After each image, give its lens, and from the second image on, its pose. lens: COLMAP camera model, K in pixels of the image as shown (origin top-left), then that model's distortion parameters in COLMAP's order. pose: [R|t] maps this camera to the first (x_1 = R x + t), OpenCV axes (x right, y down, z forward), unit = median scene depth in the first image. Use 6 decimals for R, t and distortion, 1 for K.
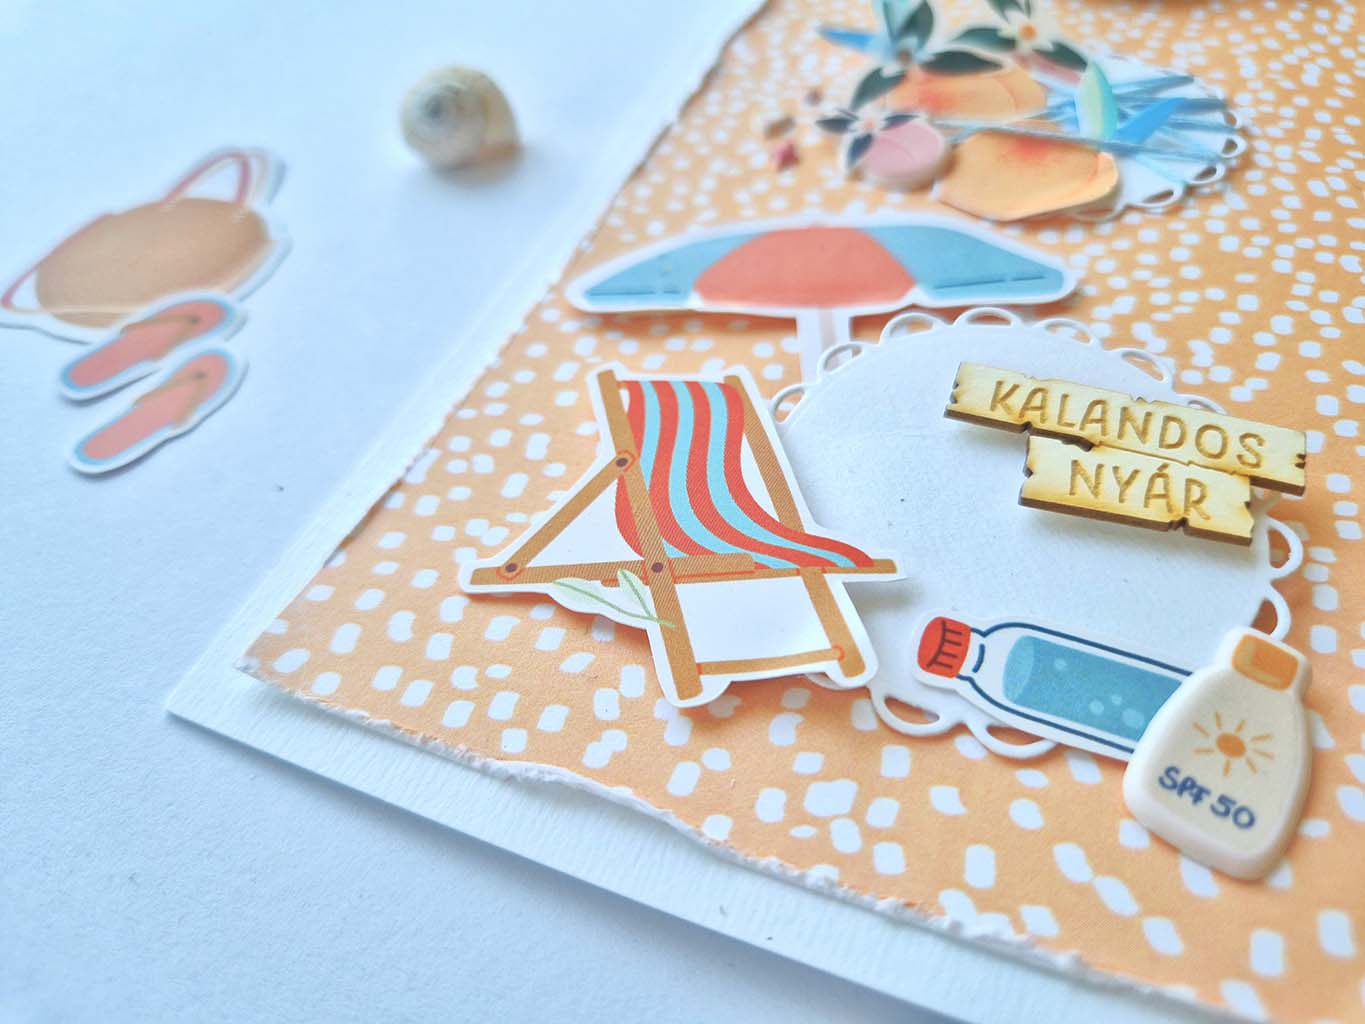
lens RADIAL K [[1034.0, 0, 682.5], [0, 1034.0, 512.0], [0, 0, 1]] dist [-0.054391, 0.002957]
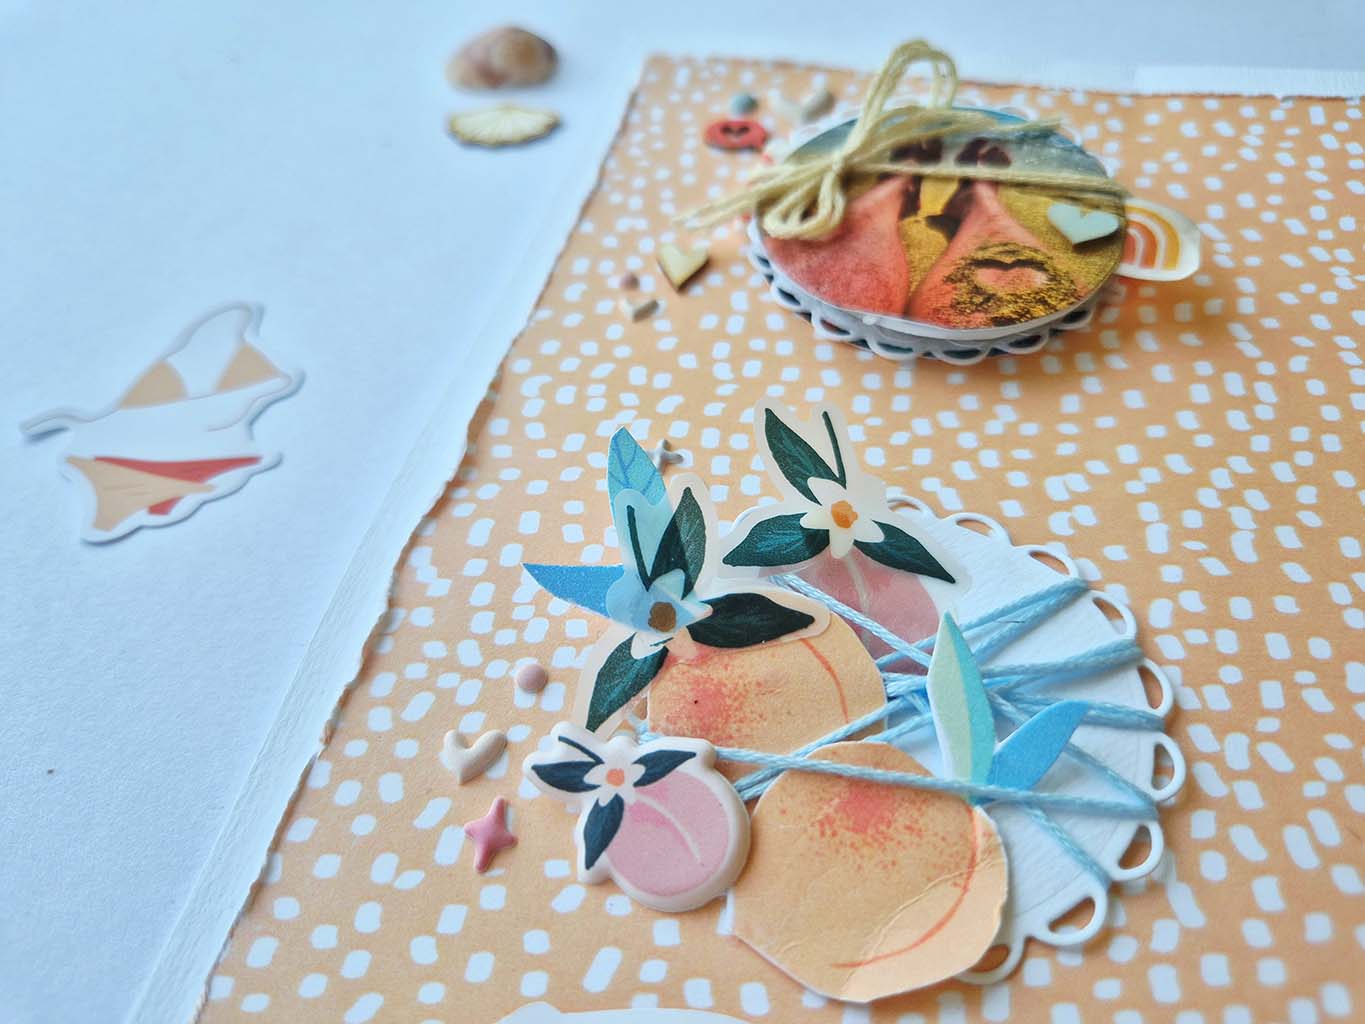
lens RADIAL K [[1027.3, 0, 678.1], [0, 1027.3, 467.6], [0, 0, 1]] dist [-0.029181, -0.002881]
pose [[0.986459, -0.116749, 0.115185, 0.230735], [0.119185, 0.992767, -0.014474, -0.755858], [-0.112662, 0.028006, 0.993239, 0.483708]]
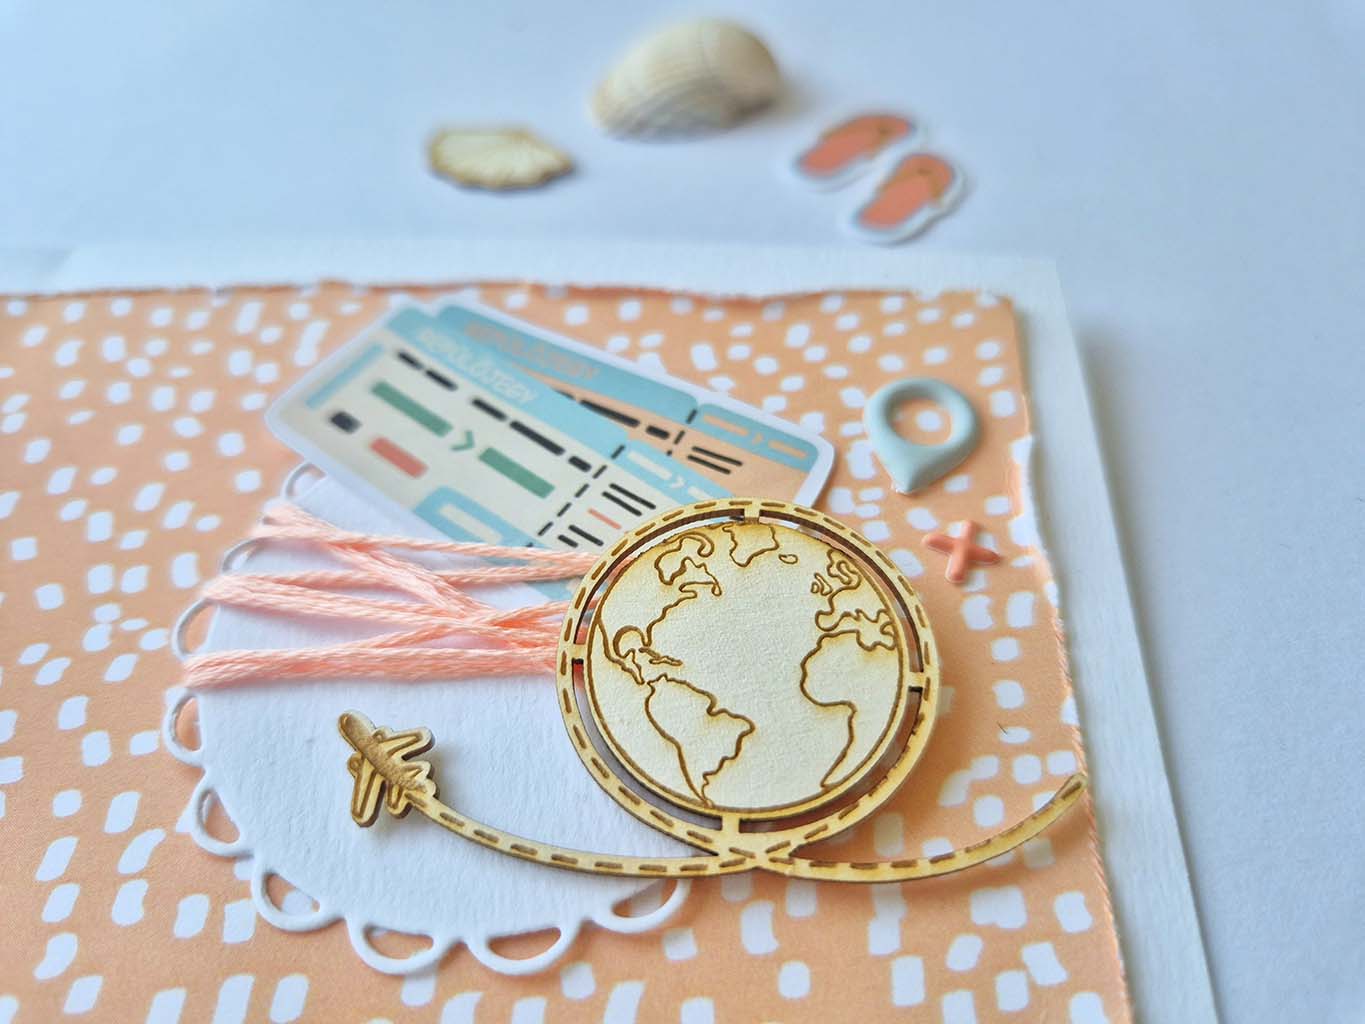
lens RADIAL K [[1034.0, 0, 682.5], [0, 1034.0, 512.0], [0, 0, 1]] dist [-0.054391, 0.002957]
pose [[0.951549, -0.222371, 0.212383, 1.532158], [0.225997, 0.974100, 0.007367, -0.904760], [-0.208520, 0.040987, 0.977159, 0.786404]]
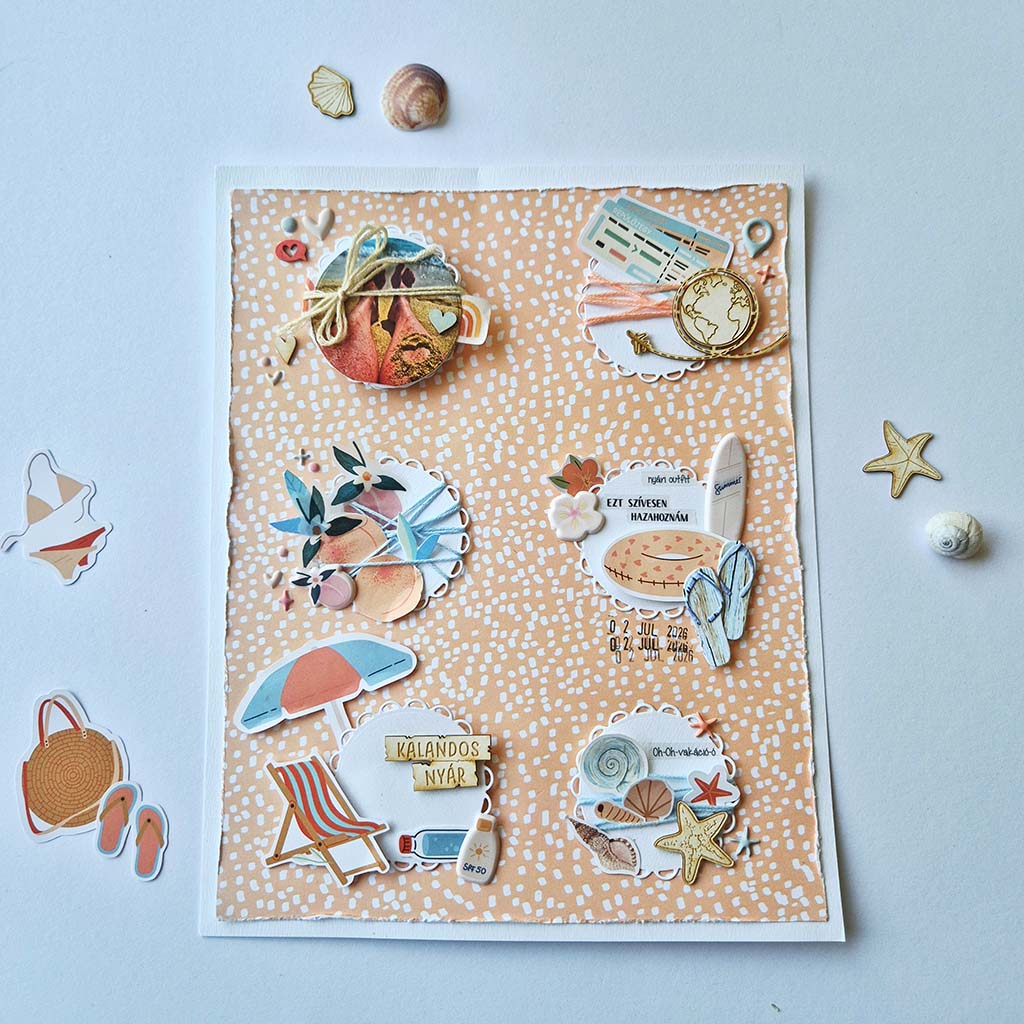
lens RADIAL K [[1027.7, 0, 499.0], [0, 1027.7, 509.7], [0, 0, 1]] dist [0.055625, -0.012567]
pose [[0.920733, -0.378027, 0.096677, 0.536758], [0.266140, 0.789613, 0.552884, -2.260021], [-0.285343, -0.483329, 0.827631, -1.285661]]
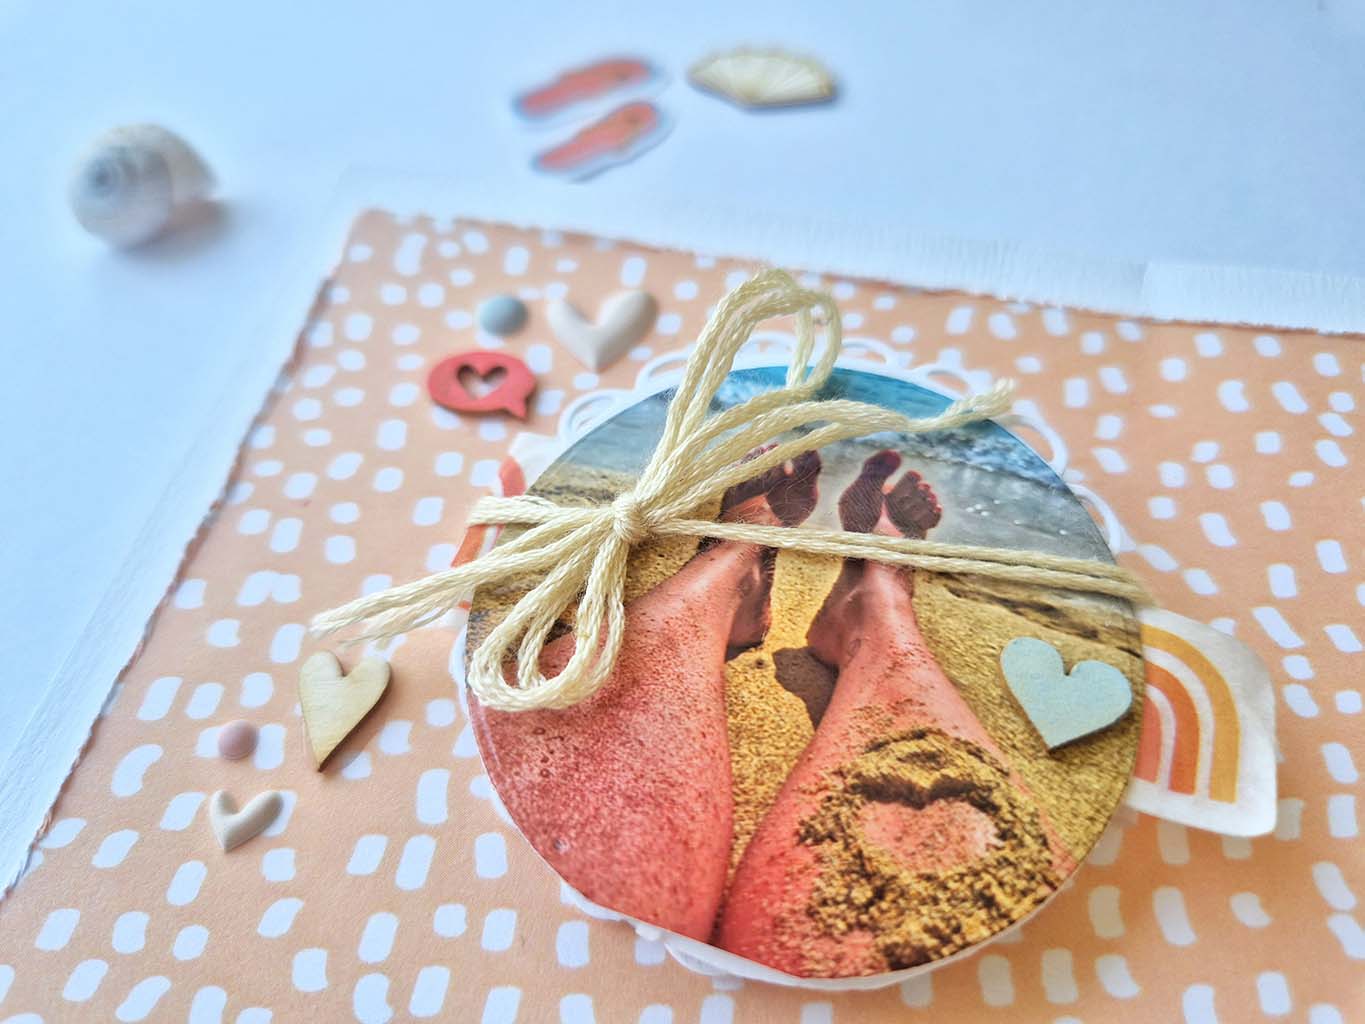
lens RADIAL K [[1034.0, 0, 682.5], [0, 1034.0, 512.0], [0, 0, 1]] dist [-0.054391, 0.002957]
pose [[0.977177, -0.131063, 0.167178, 0.563706], [0.118100, 0.989331, 0.085300, -1.215854], [-0.176574, -0.063610, 0.982230, 1.067868]]
